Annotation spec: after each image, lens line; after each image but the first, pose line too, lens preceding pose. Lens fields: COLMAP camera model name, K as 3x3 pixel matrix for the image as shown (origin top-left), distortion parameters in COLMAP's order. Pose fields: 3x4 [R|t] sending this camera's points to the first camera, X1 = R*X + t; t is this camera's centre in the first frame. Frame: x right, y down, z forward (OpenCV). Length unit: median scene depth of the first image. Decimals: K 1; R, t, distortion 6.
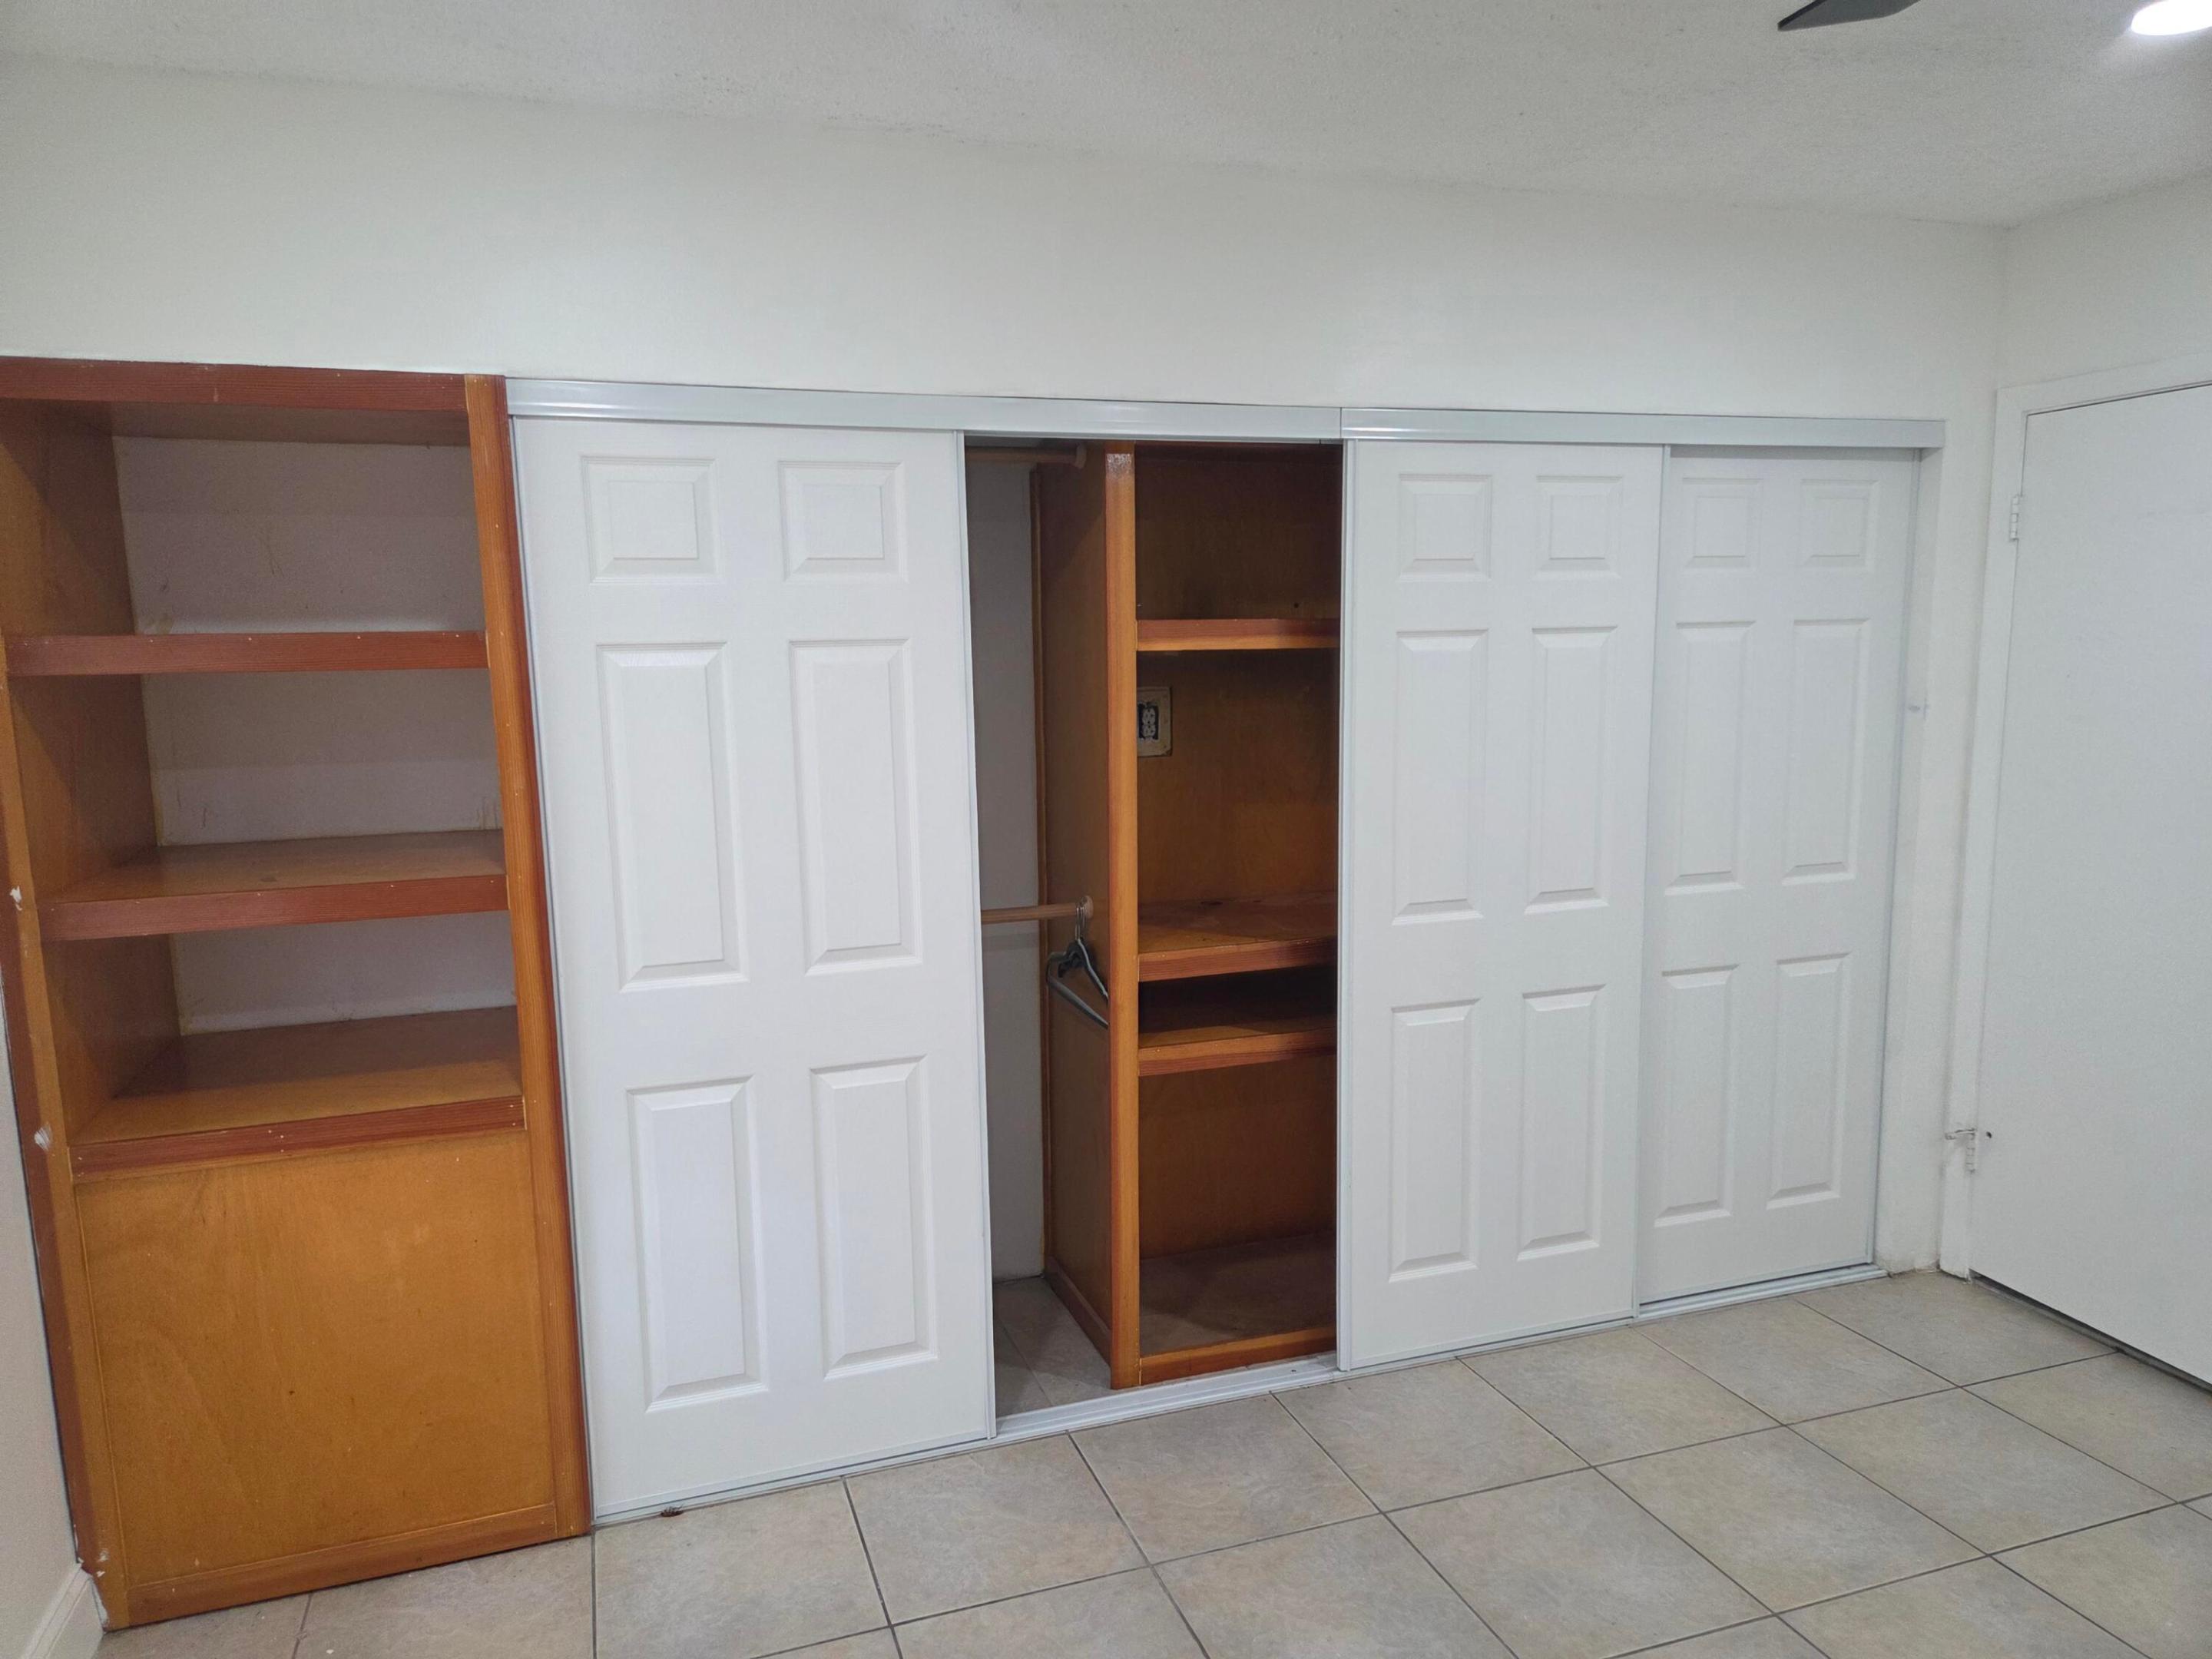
lens RADIAL K [[1490.3, 0, 1059.5], [0, 1490.3, 863.0], [0, 0, 1]] dist [0.079180, -0.063827]
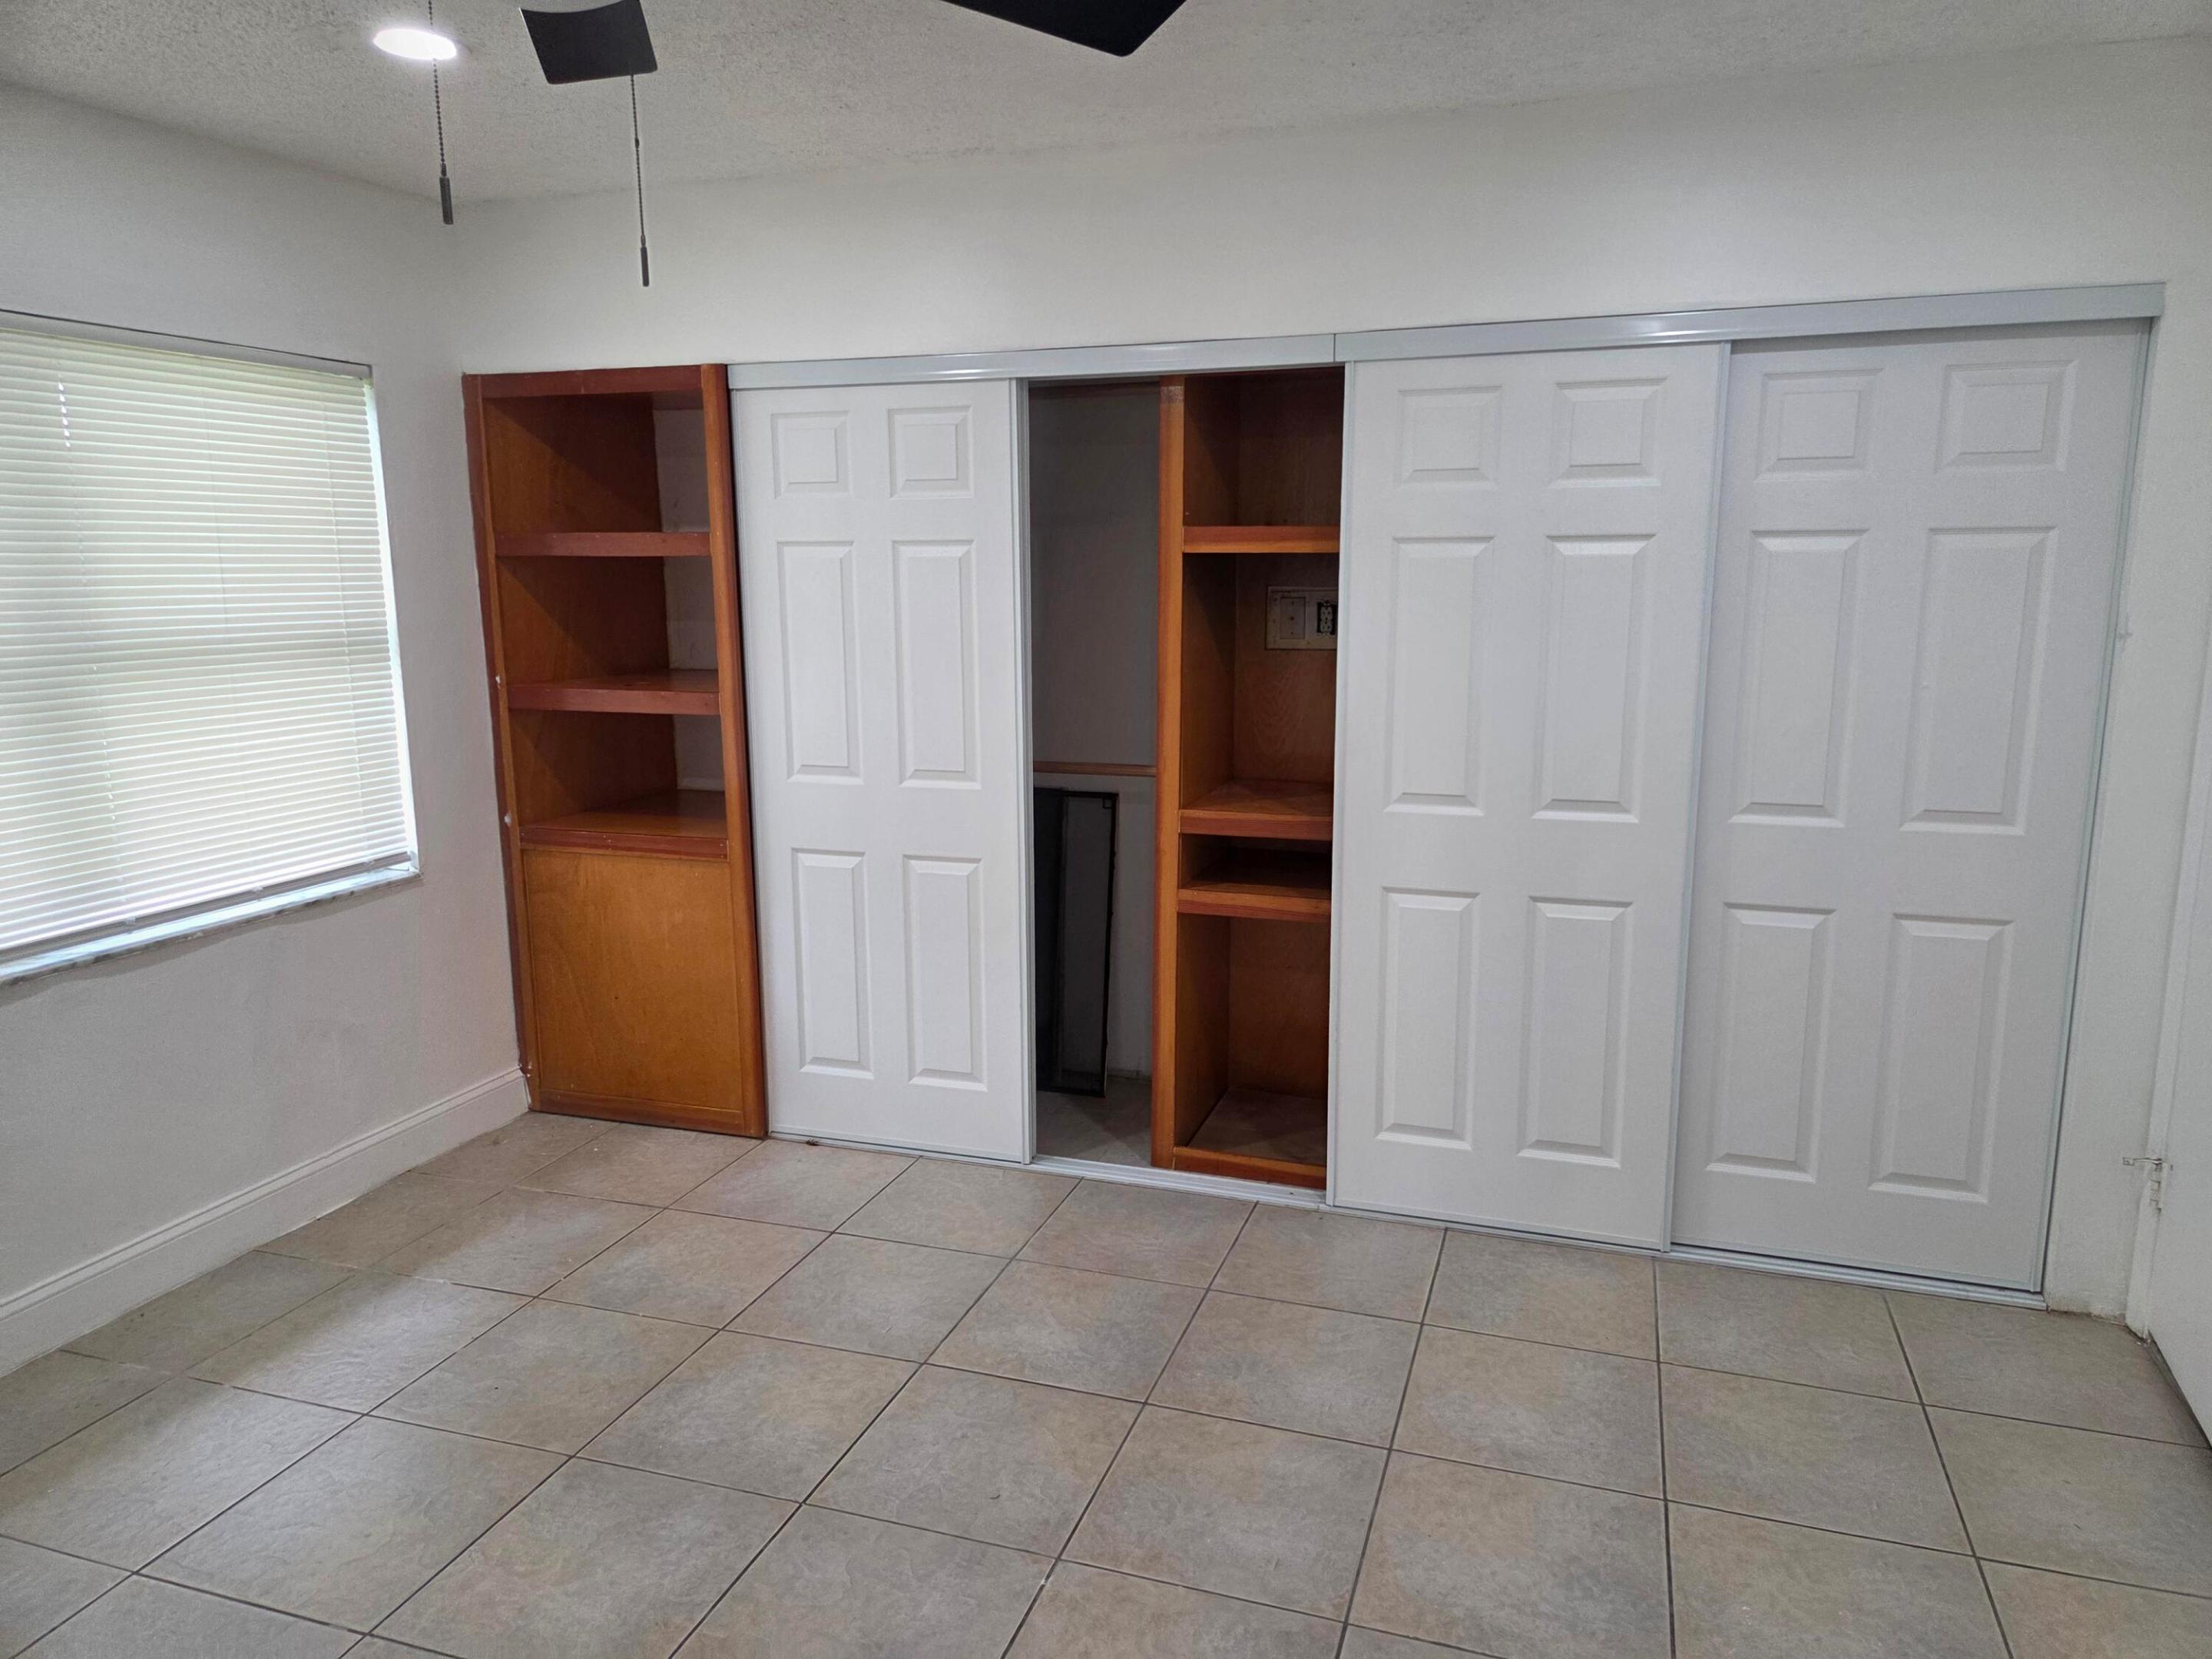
lens RADIAL K [[1474.2, 0, 1081.4], [0, 1474.2, 824.3], [0, 0, 1]] dist [0.077864, -0.058446]
pose [[0.796339, 0.123611, -0.592084, 0.712768], [-0.100163, 0.992329, 0.072454, -0.004422], [0.596499, 0.001607, 0.802612, 0.007909]]
